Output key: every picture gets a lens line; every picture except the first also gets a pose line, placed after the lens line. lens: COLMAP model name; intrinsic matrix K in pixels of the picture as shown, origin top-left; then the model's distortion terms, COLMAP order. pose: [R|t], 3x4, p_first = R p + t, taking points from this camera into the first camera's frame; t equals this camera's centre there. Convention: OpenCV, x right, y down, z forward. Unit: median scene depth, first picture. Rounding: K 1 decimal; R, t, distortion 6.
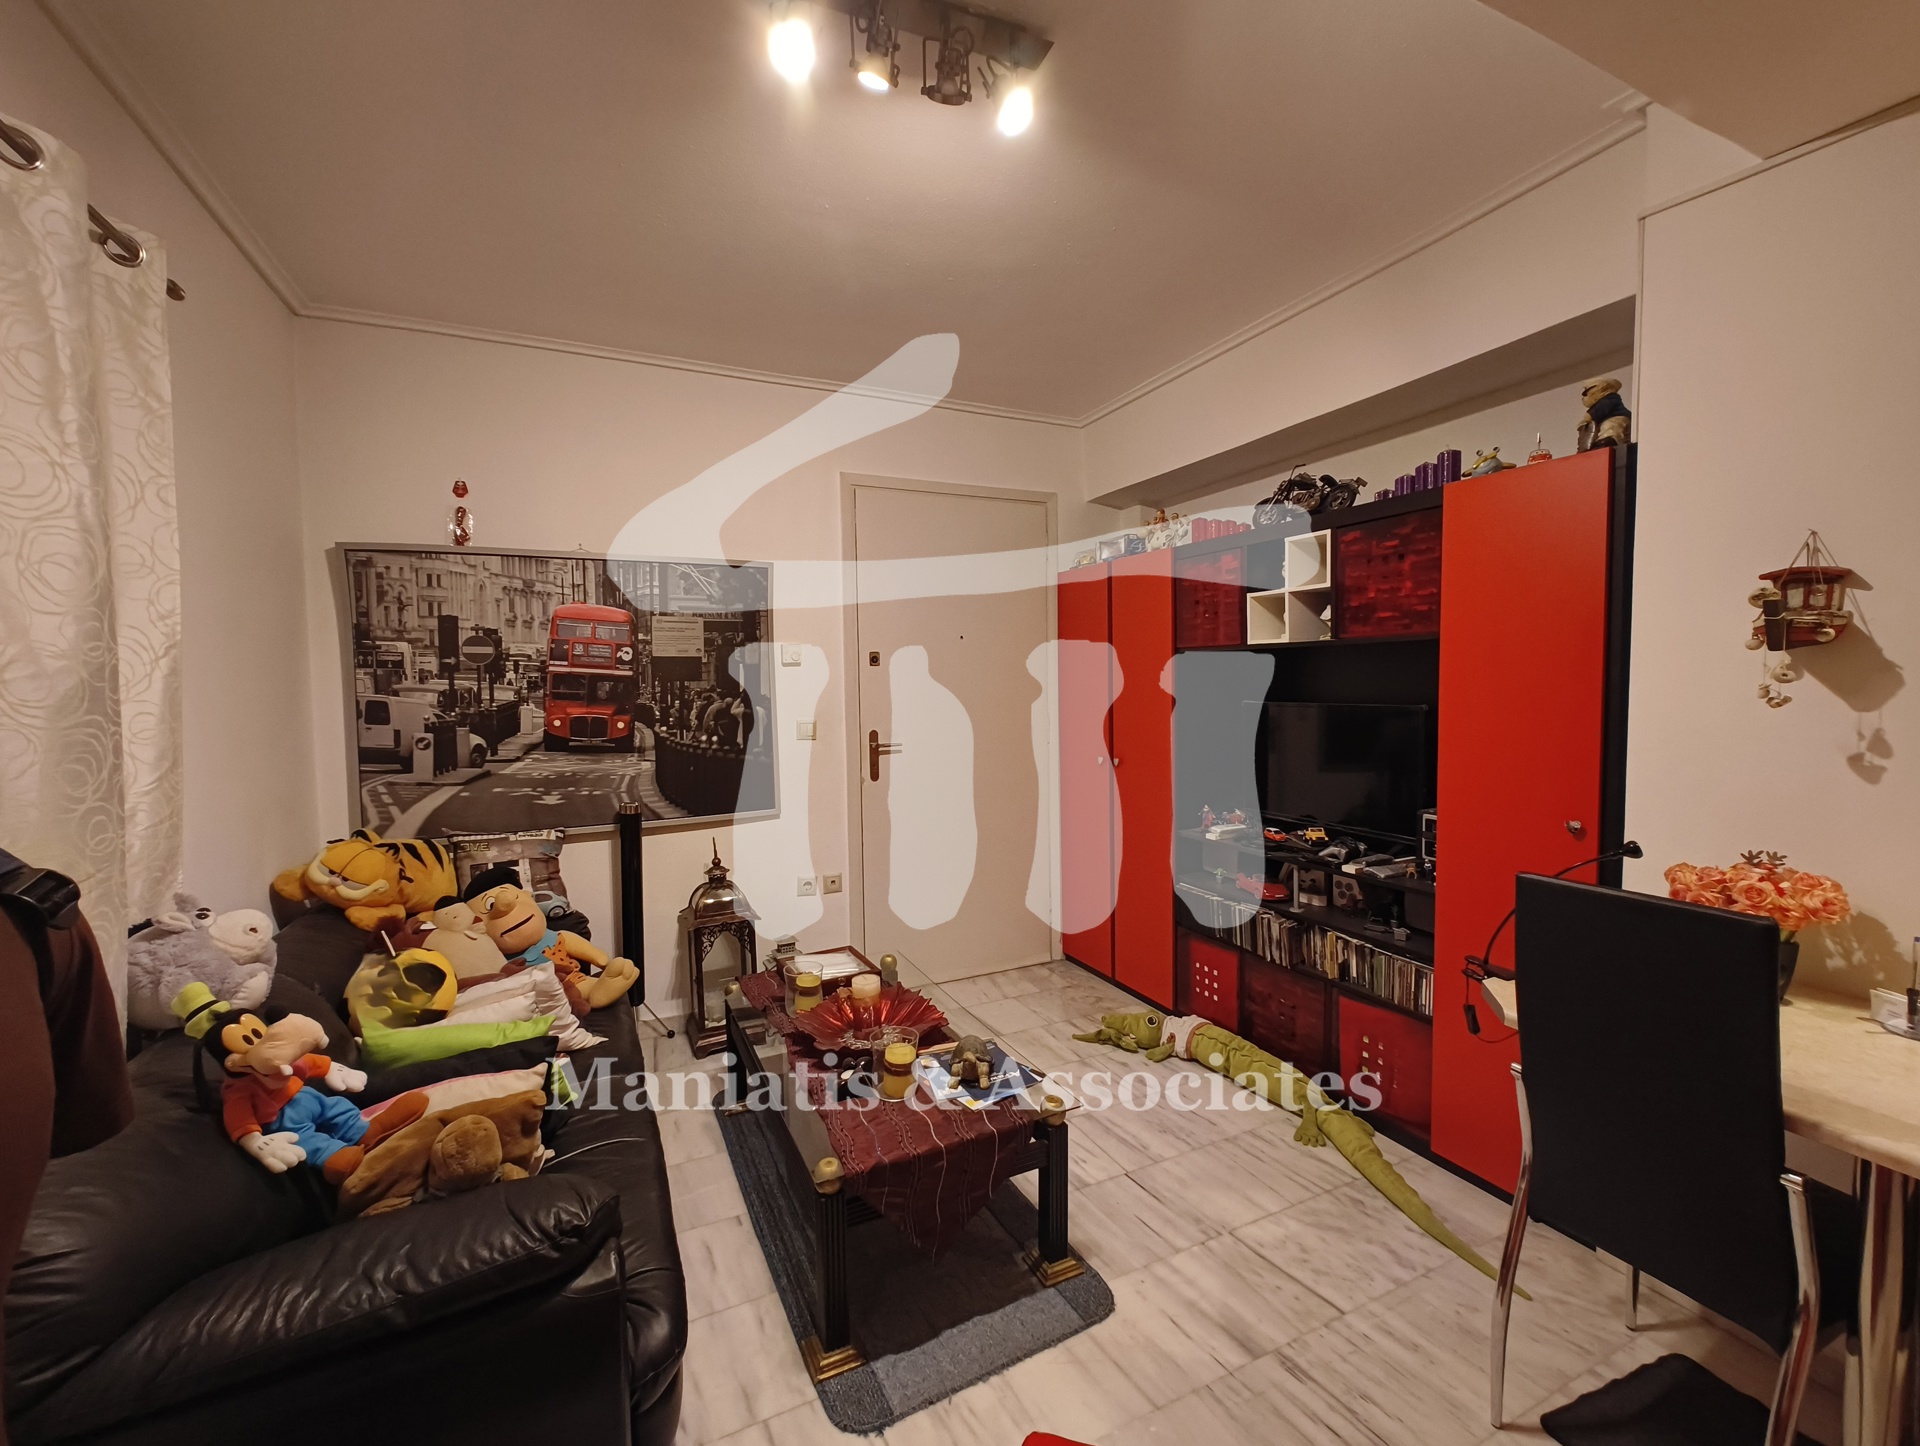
lens RADIAL K [[798.8, 0, 960.9], [0, 798.8, 721.9], [0, 0, 1]] dist [-0.002109, 0.000665]
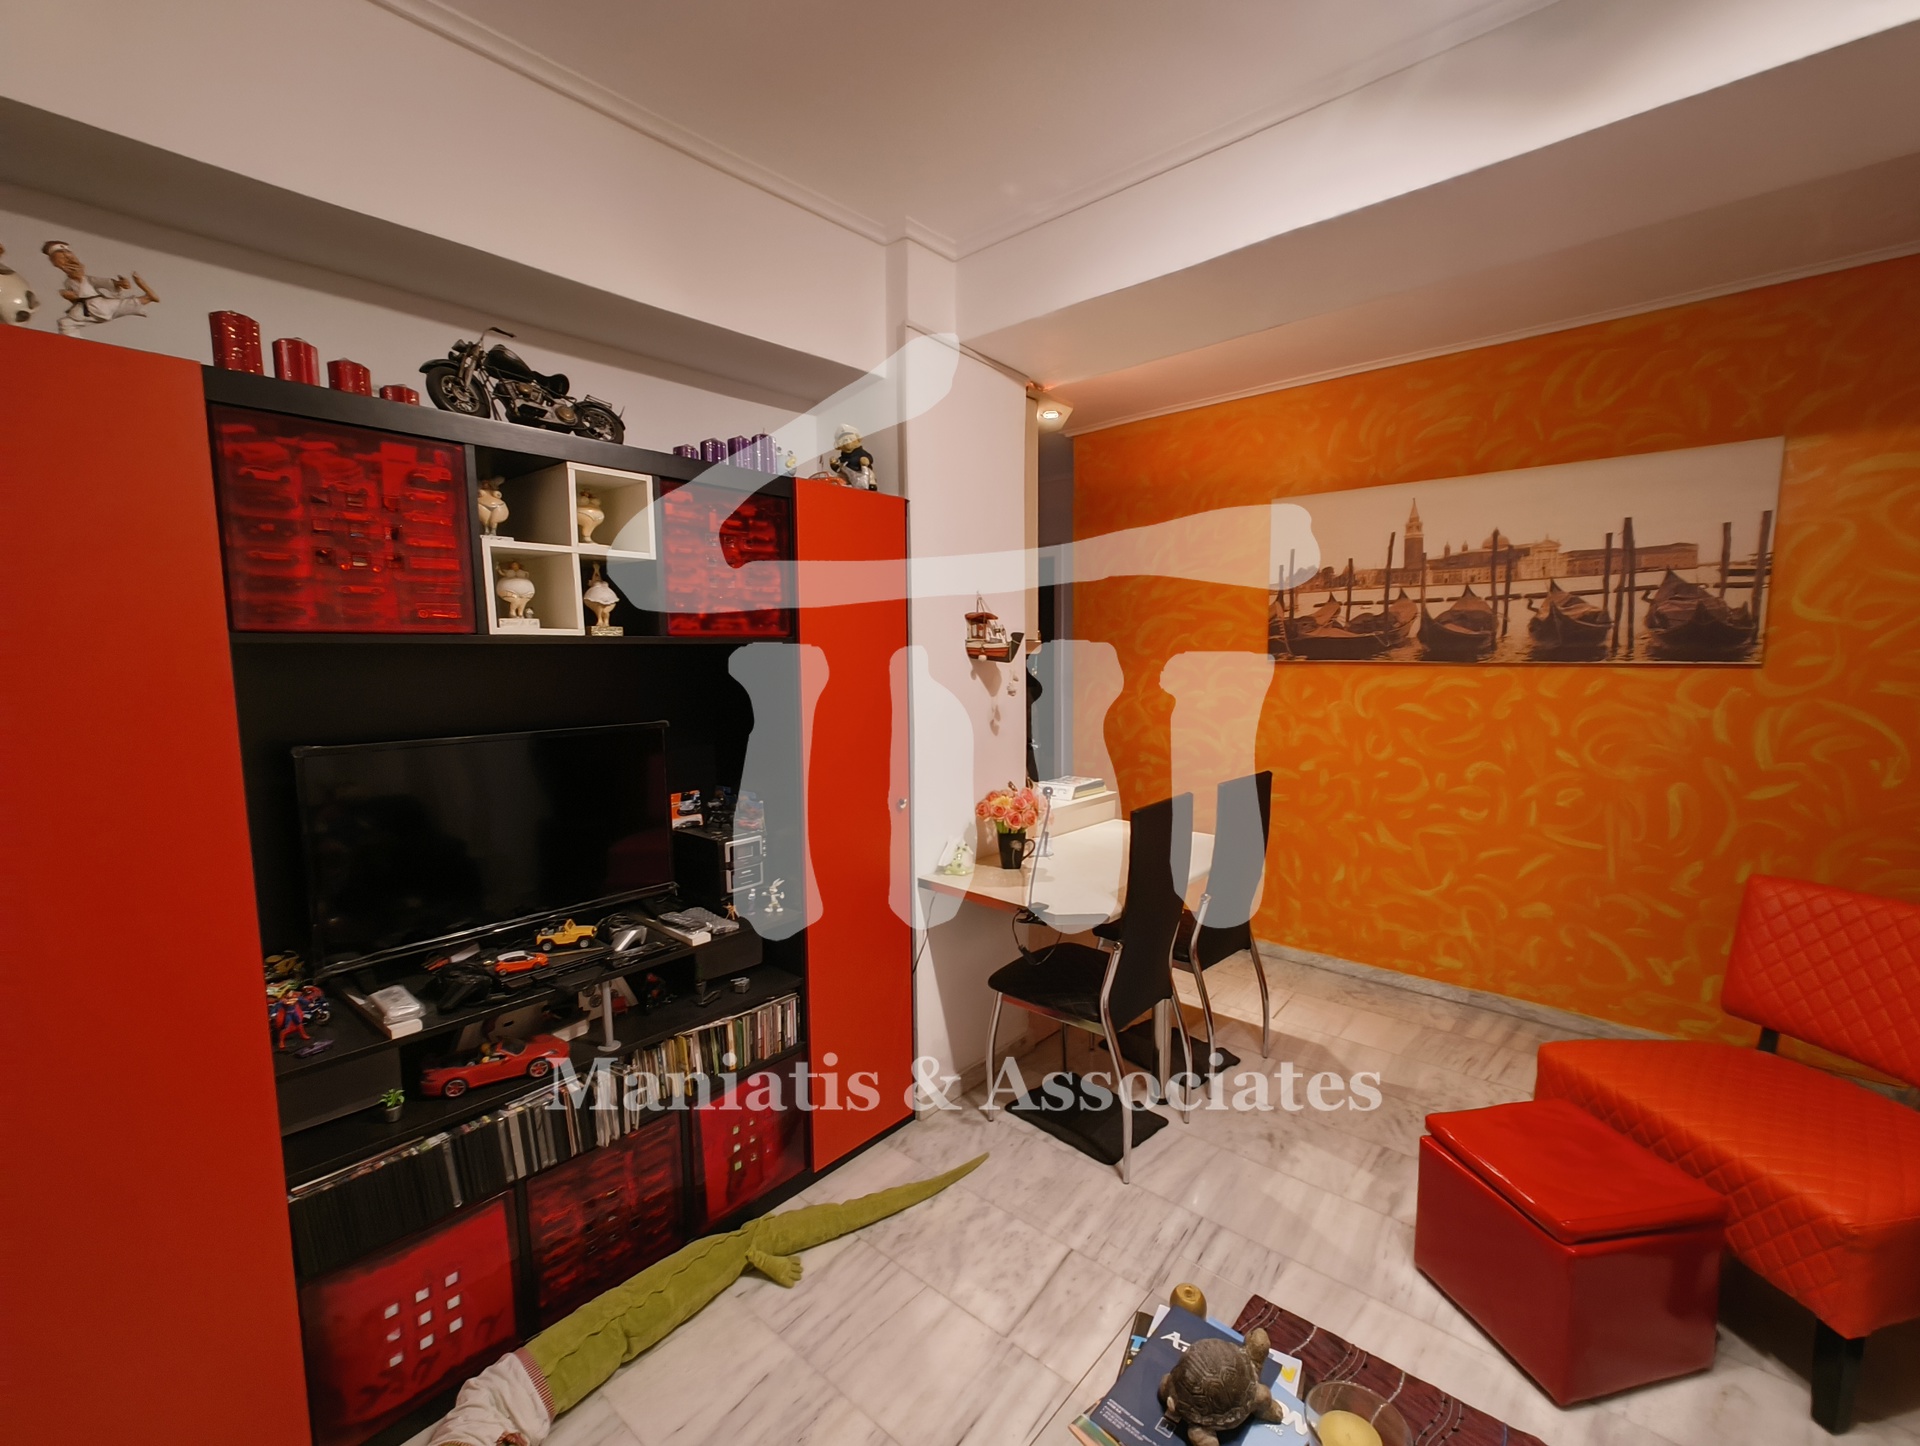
lens RADIAL K [[812.3, 0, 987.3], [0, 812.3, 738.8], [0, 0, 1]] dist [-0.000904, 0.000837]
pose [[-0.409811, -0.080168, 0.908641, -0.291134], [0.062384, 0.991335, 0.115600, -0.071746], [-0.910035, 0.104059, -0.401259, 0.958265]]
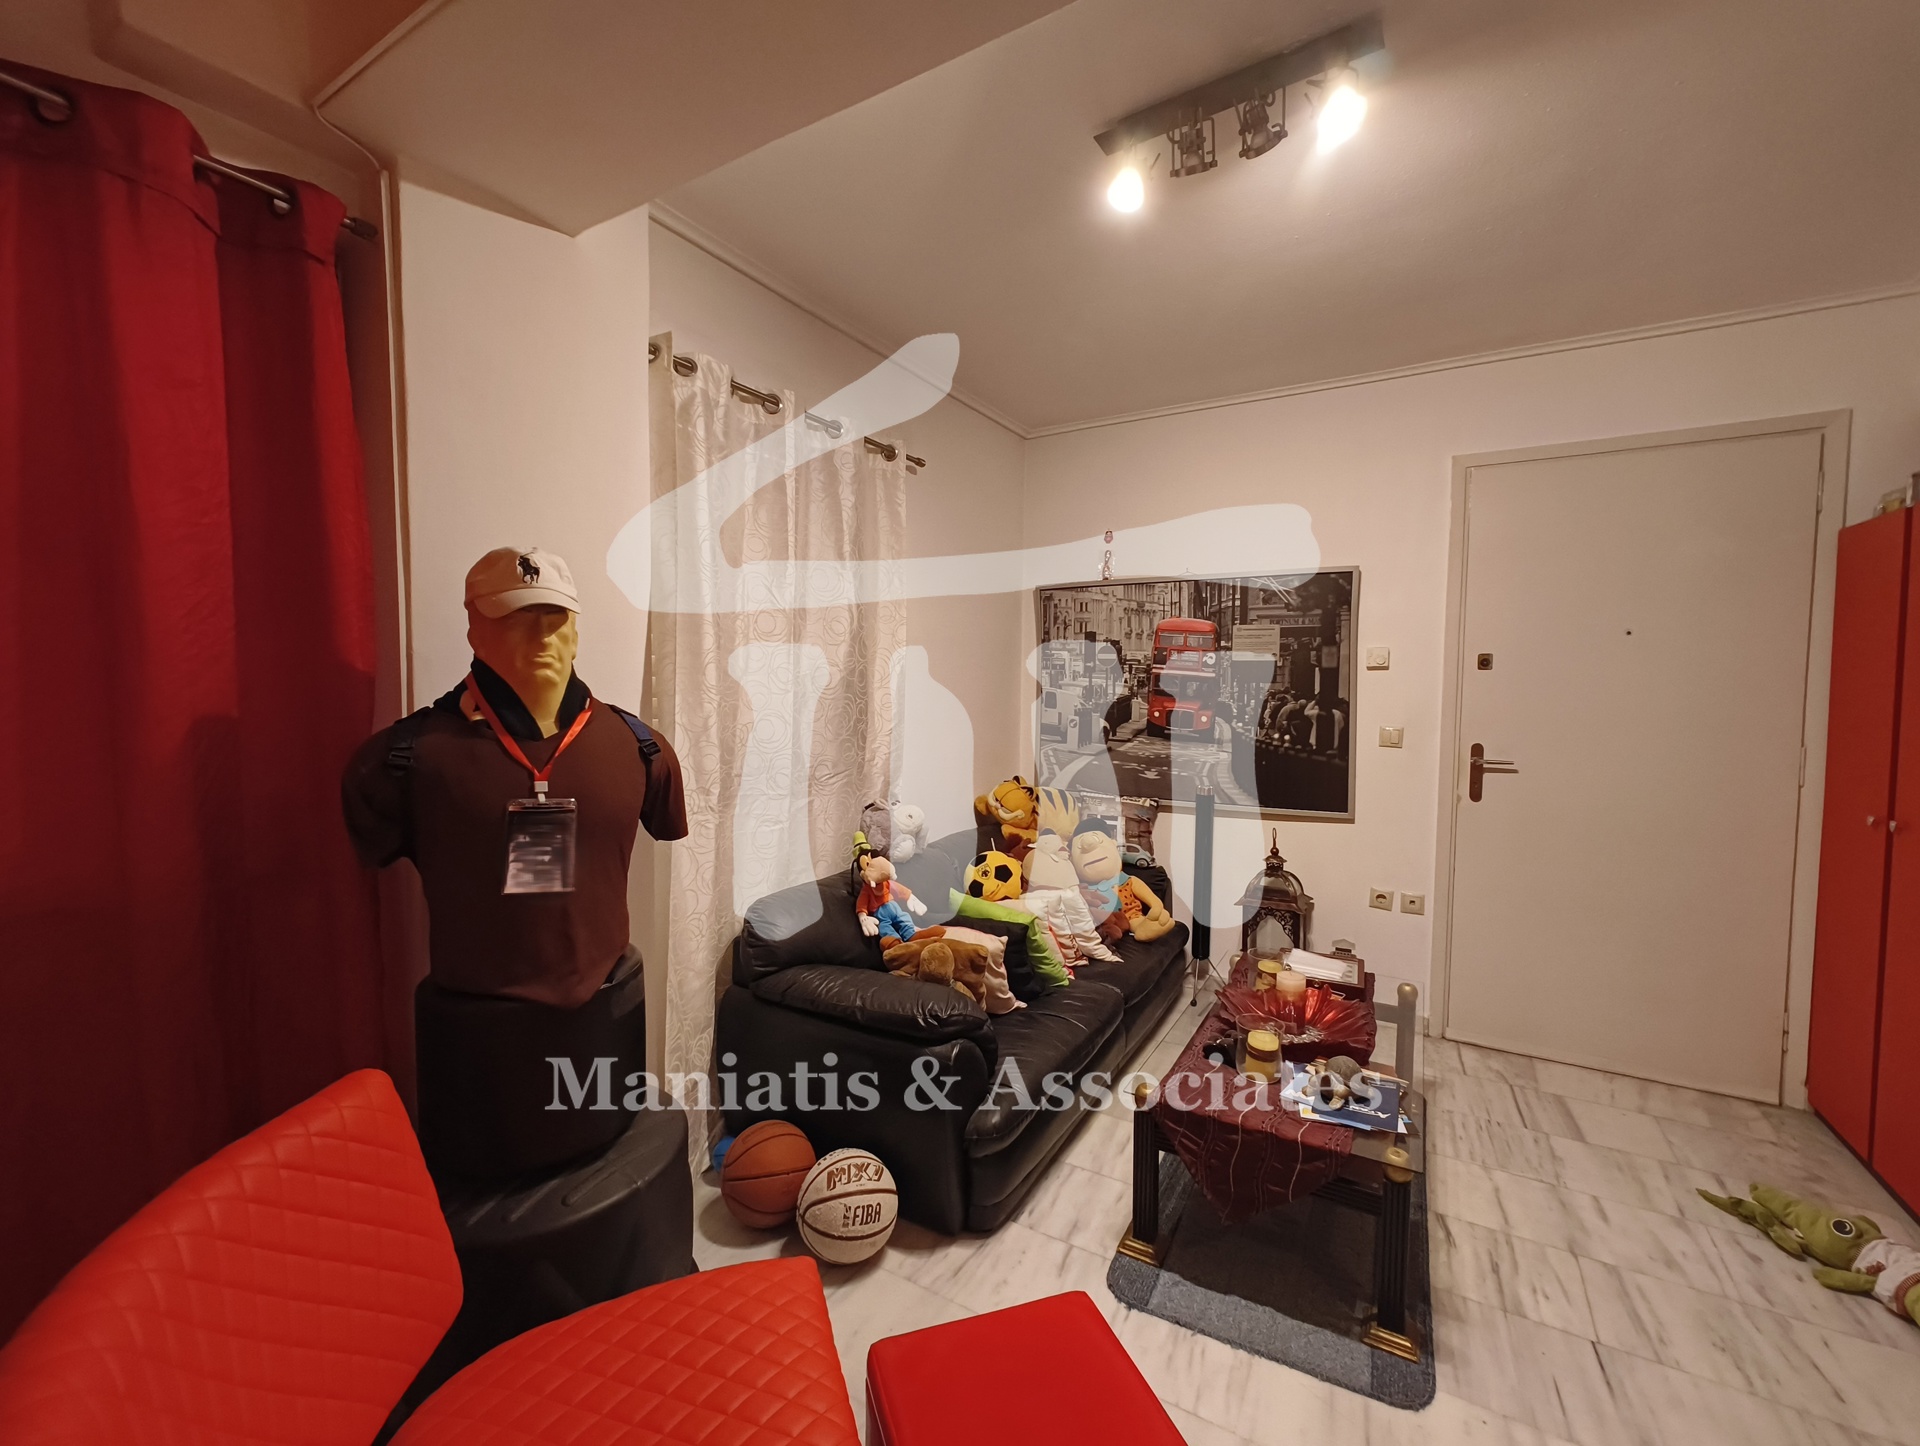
lens RADIAL K [[795.7, 0, 958.5], [0, 795.7, 722.4], [0, 0, 1]] dist [-0.002448, 0.000008]
pose [[0.559191, 0.062703, -0.826664, 0.383151], [-0.060054, 0.997580, 0.035044, -0.011709], [0.826861, 0.030048, 0.561604, 0.046164]]
